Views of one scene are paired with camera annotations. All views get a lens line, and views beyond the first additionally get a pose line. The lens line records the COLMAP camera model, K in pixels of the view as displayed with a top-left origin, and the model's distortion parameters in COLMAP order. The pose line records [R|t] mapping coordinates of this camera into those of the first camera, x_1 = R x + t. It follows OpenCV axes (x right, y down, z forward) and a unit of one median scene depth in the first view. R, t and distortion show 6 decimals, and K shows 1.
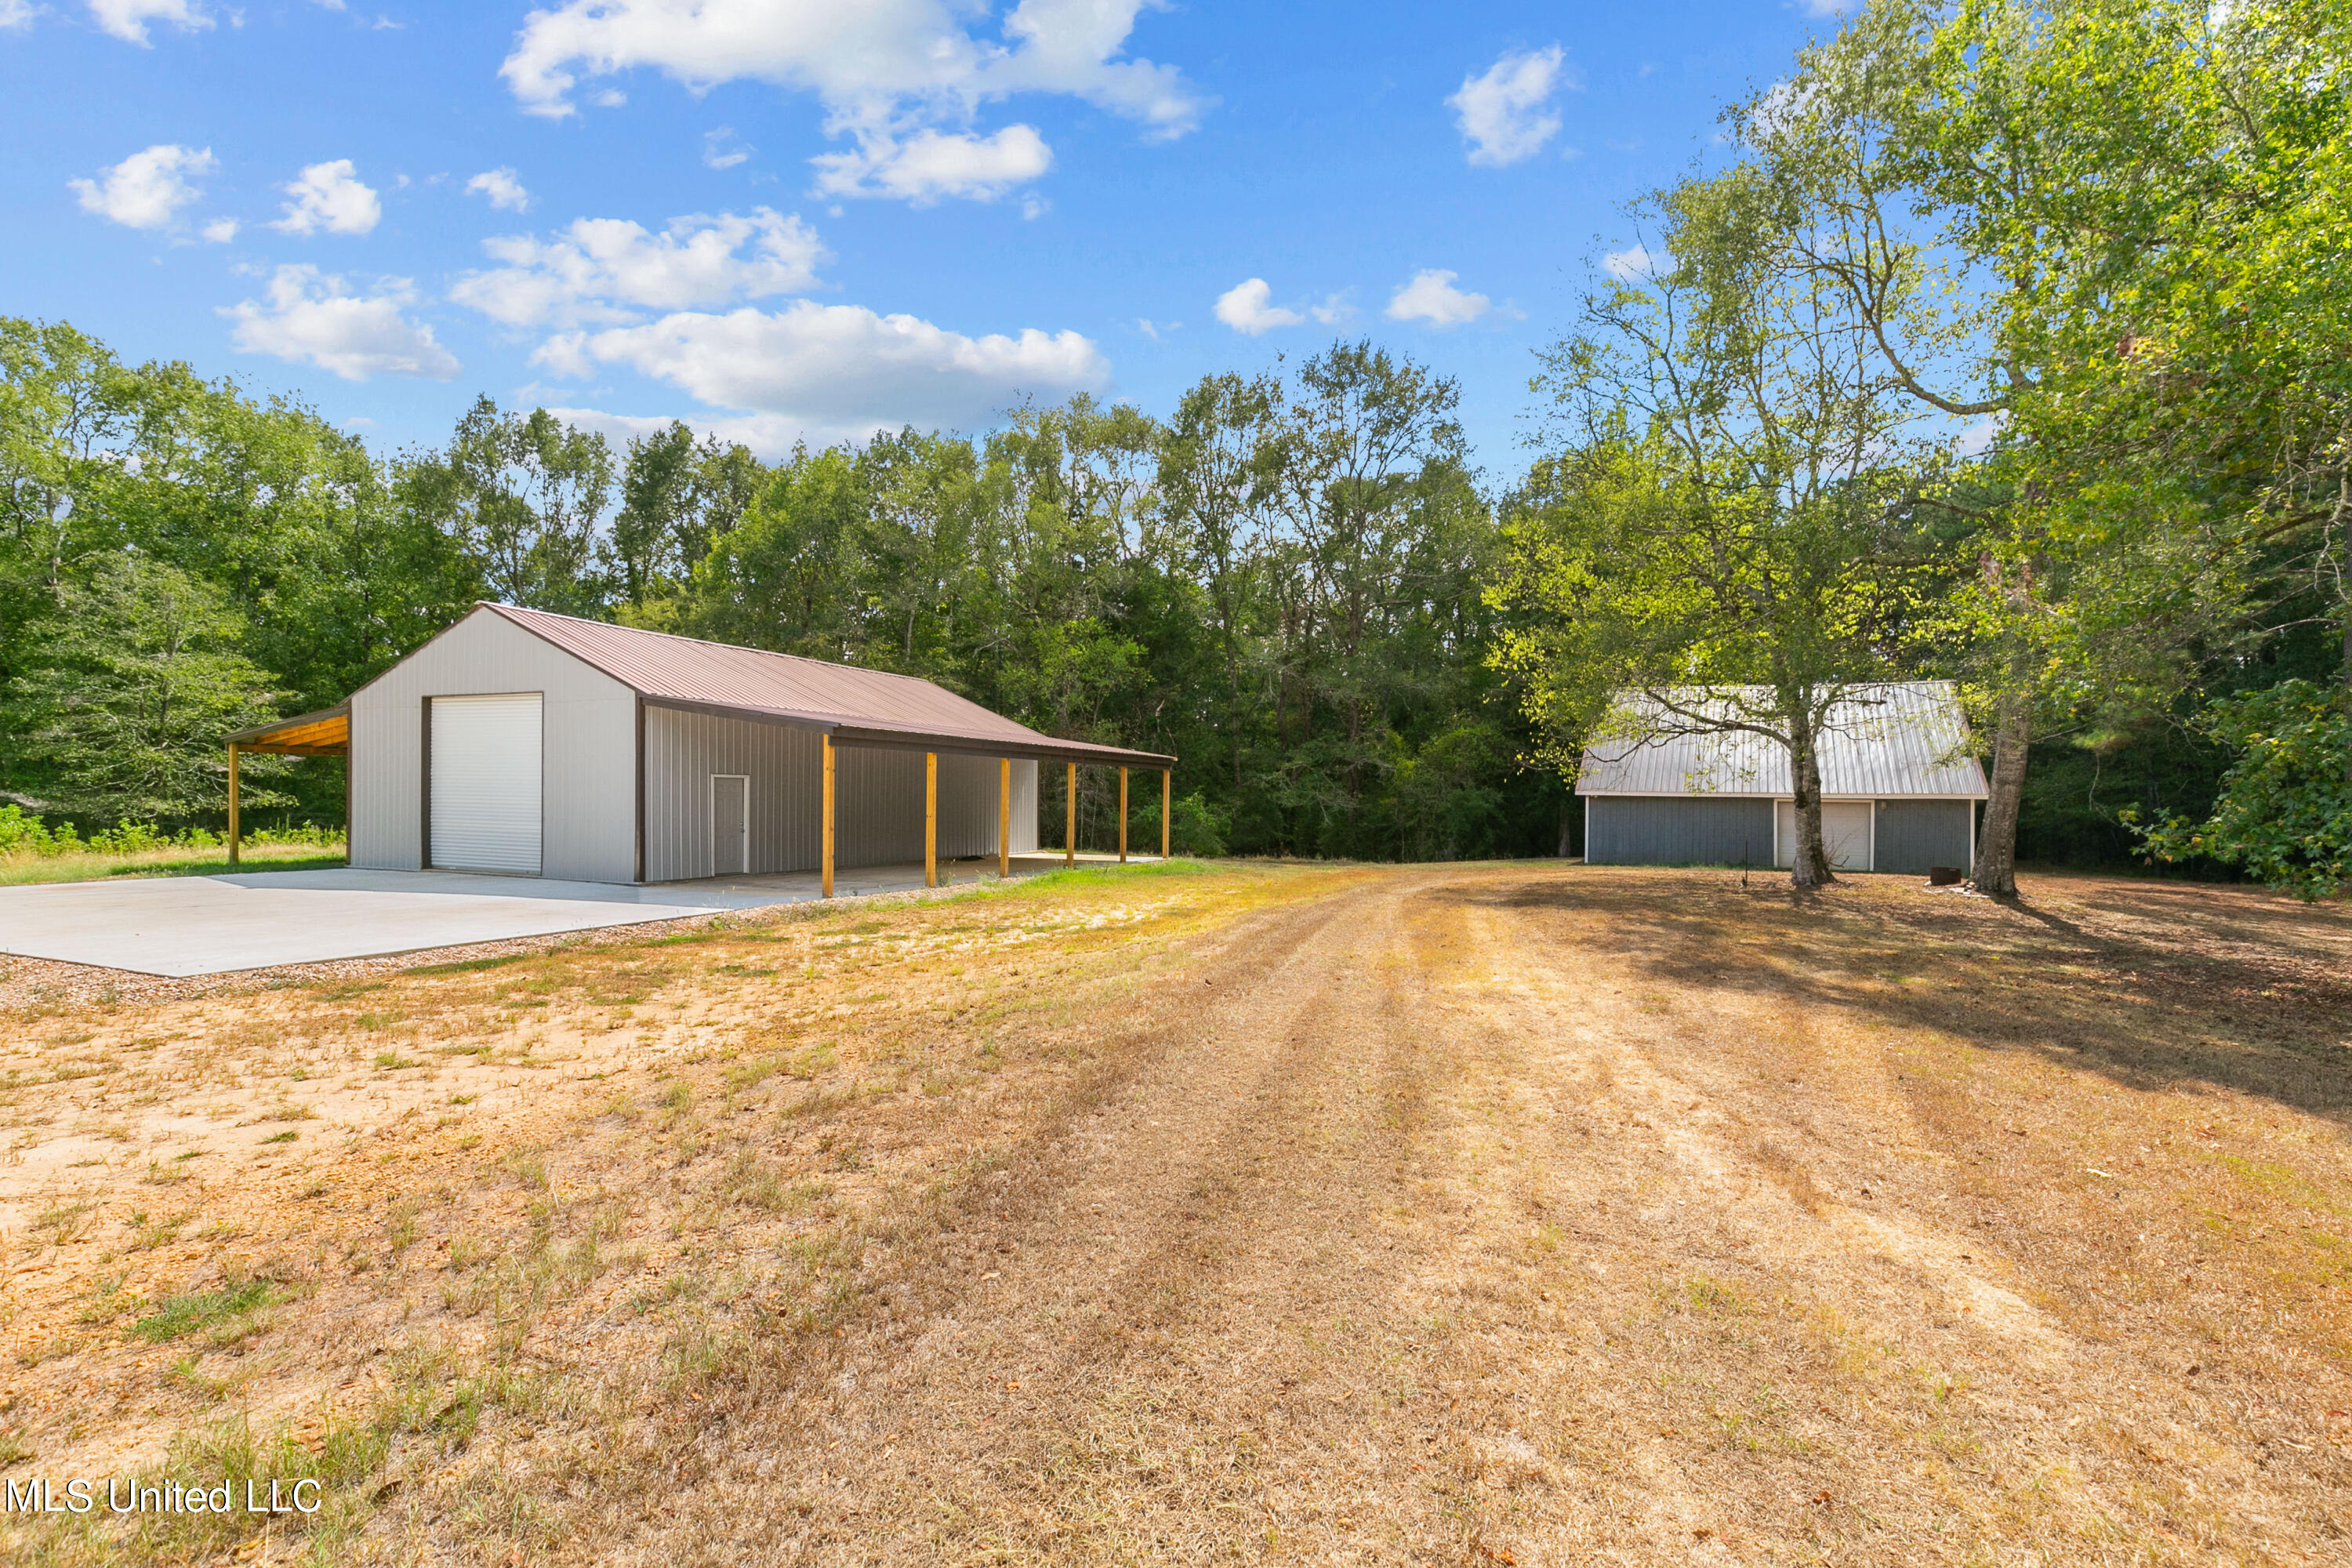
lens RADIAL K [[1089.3, 0, 1182.3], [0, 1089.3, 813.9], [0, 0, 1]] dist [0.000113, -0.001692]
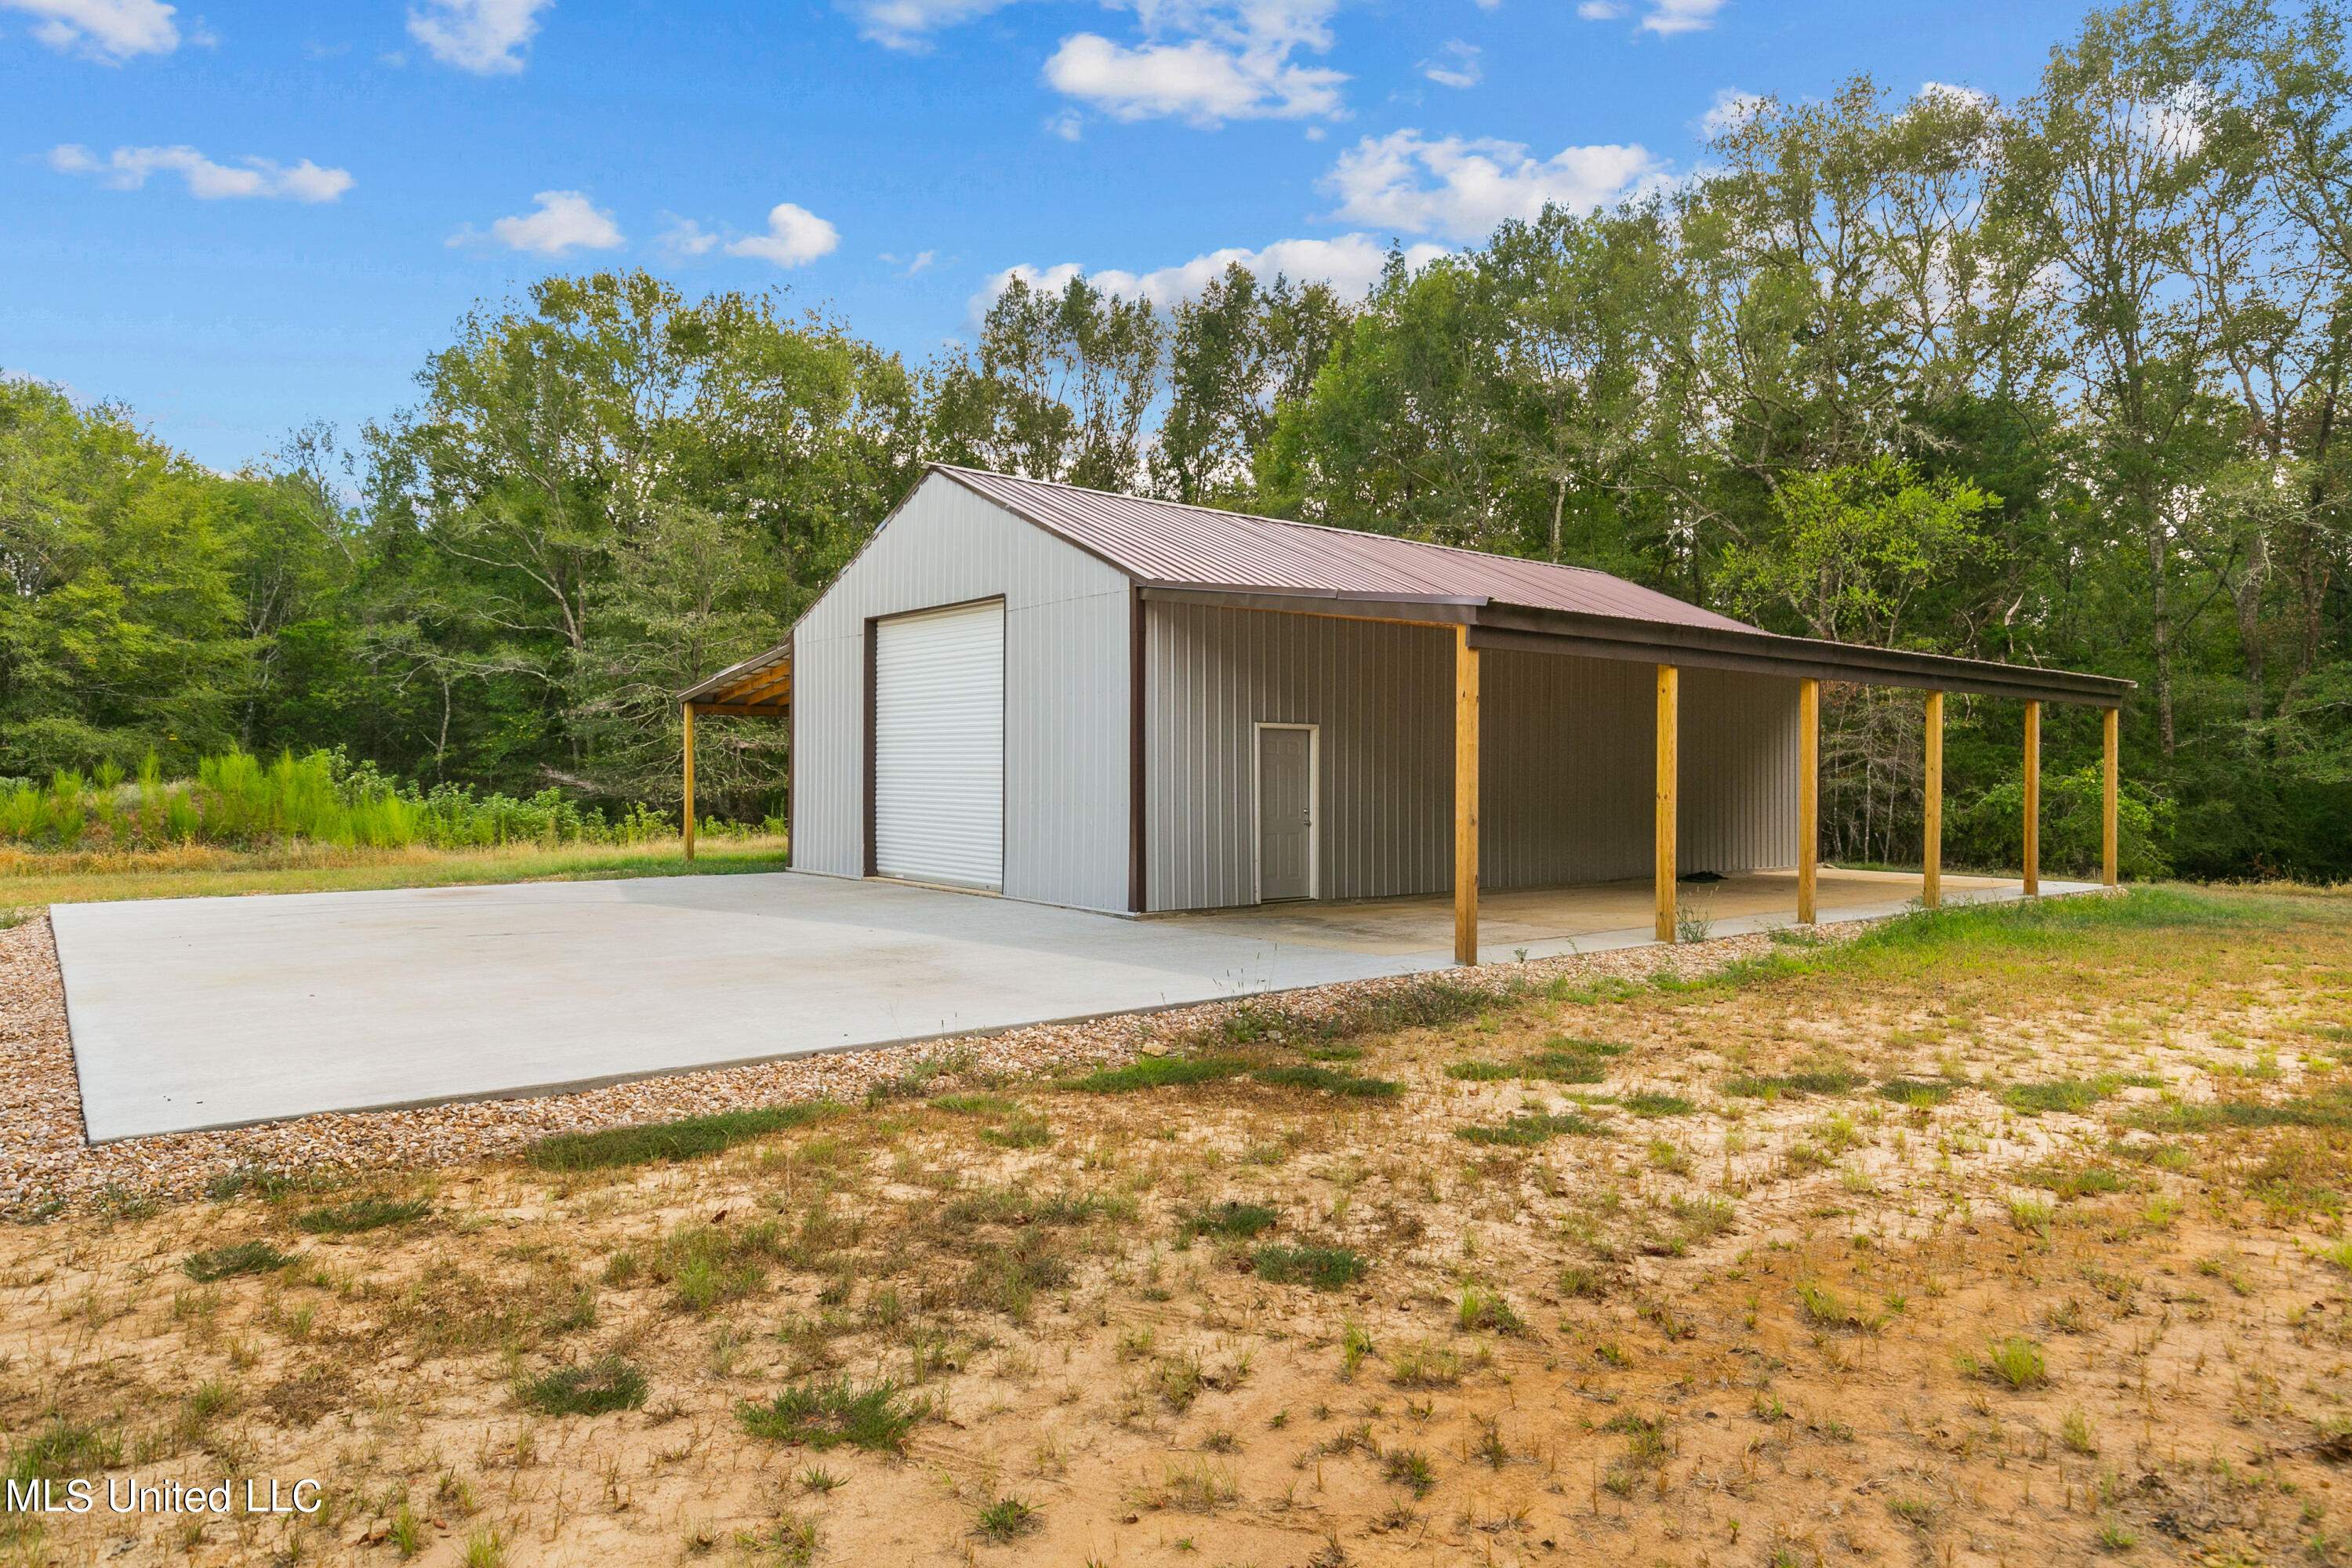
lens RADIAL K [[1506.6, 0, 1176.0], [0, 1506.6, 784.0], [0, 0, 1]] dist [-0.000573, -0.000085]
pose [[0.886673, -0.004110, -0.462379, -0.045348], [-0.001502, 0.999930, -0.011769, 0.001865], [0.462395, 0.011129, 0.886604, 0.121698]]
